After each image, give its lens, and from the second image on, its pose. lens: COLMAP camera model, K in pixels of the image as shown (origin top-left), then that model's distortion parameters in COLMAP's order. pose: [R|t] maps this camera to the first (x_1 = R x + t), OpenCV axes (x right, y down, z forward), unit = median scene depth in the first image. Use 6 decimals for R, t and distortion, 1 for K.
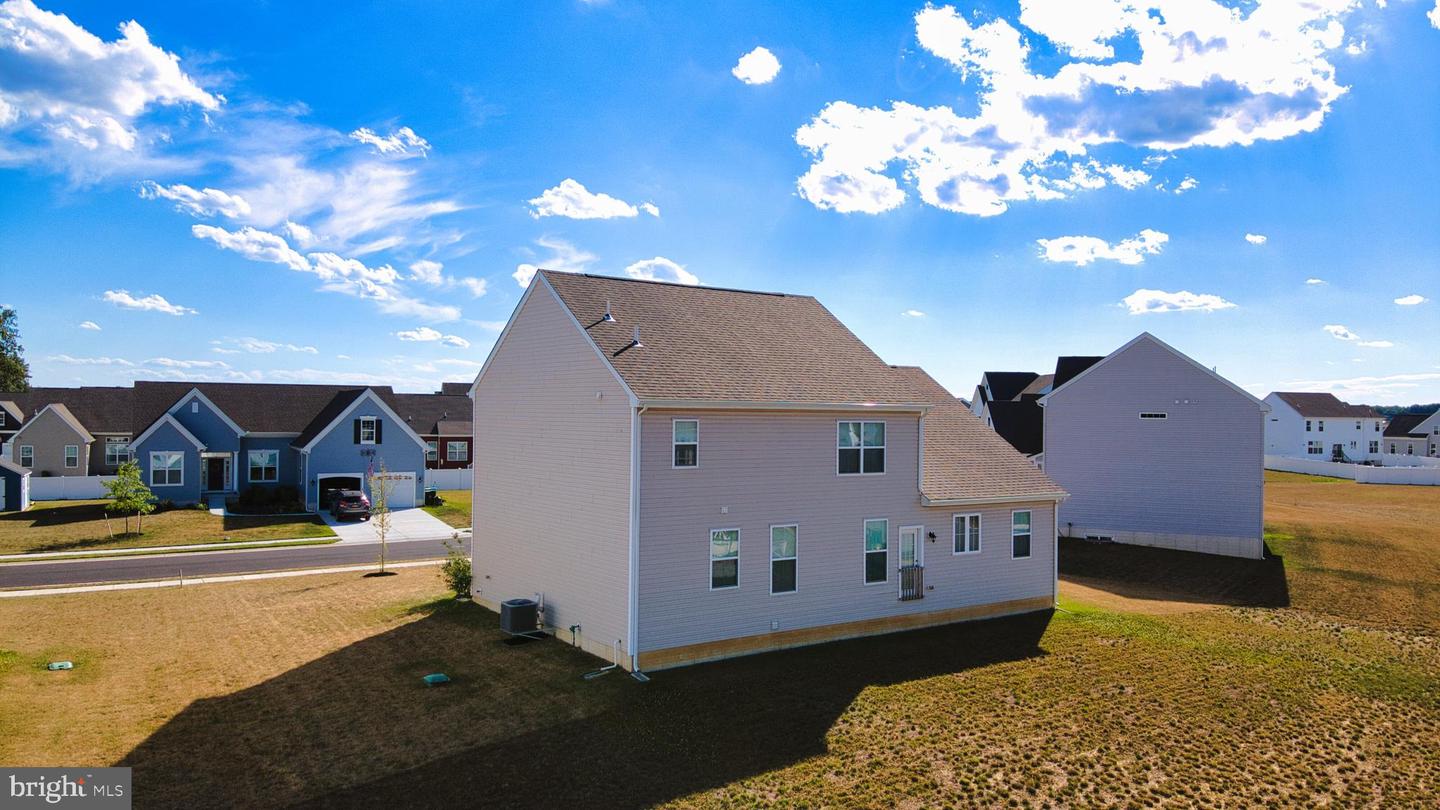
lens RADIAL K [[1043.2, 0, 720.0], [0, 1043.2, 405.0], [0, 0, 1]] dist [0.129017, -0.241389]
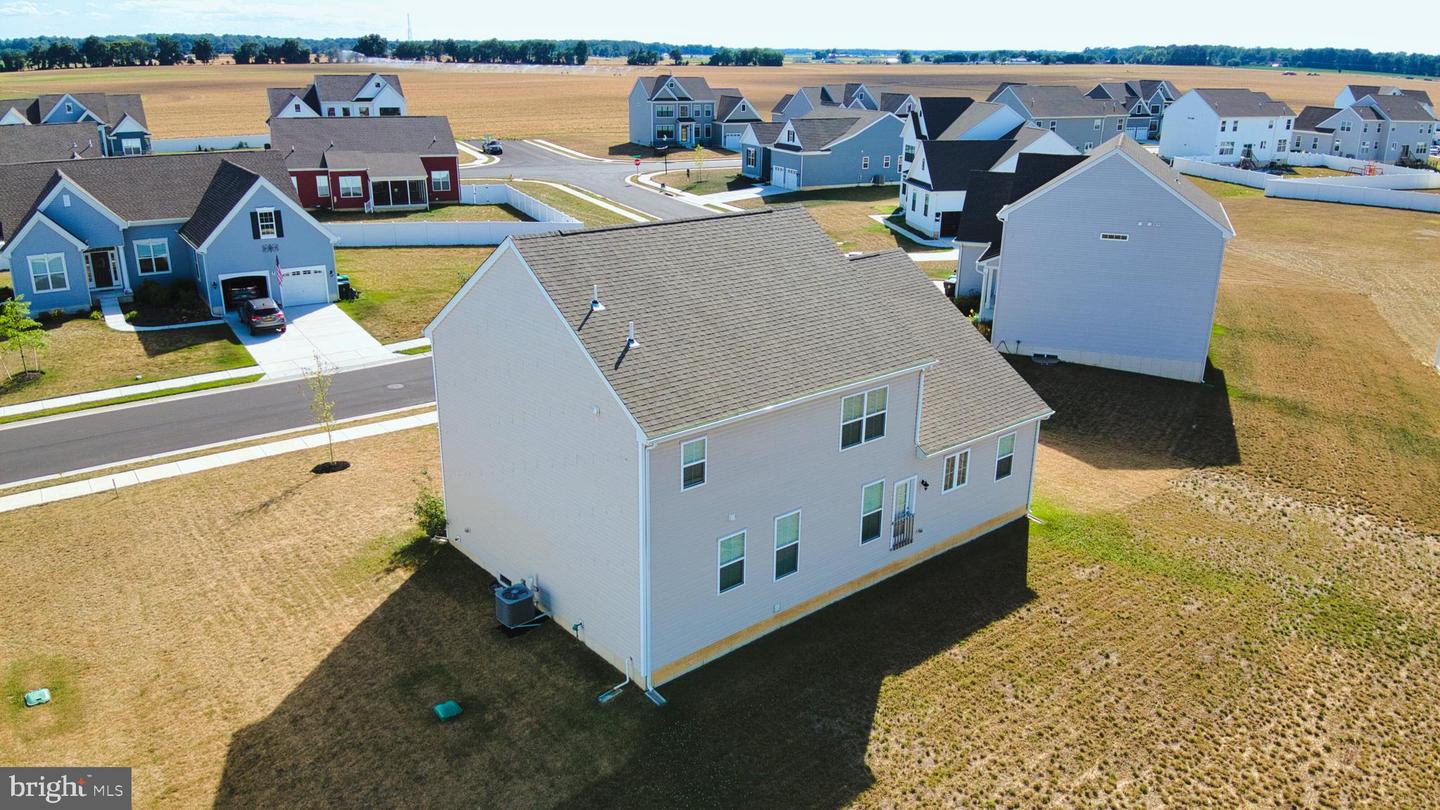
lens RADIAL K [[1043.2, 0, 720.0], [0, 1043.2, 405.0], [0, 0, 1]] dist [0.129017, -0.241389]
pose [[0.994810, -0.032733, 0.096343, -0.083455], [-0.001220, 0.942941, 0.332957, -0.276407], [-0.101745, -0.331347, 0.938007, 0.118696]]
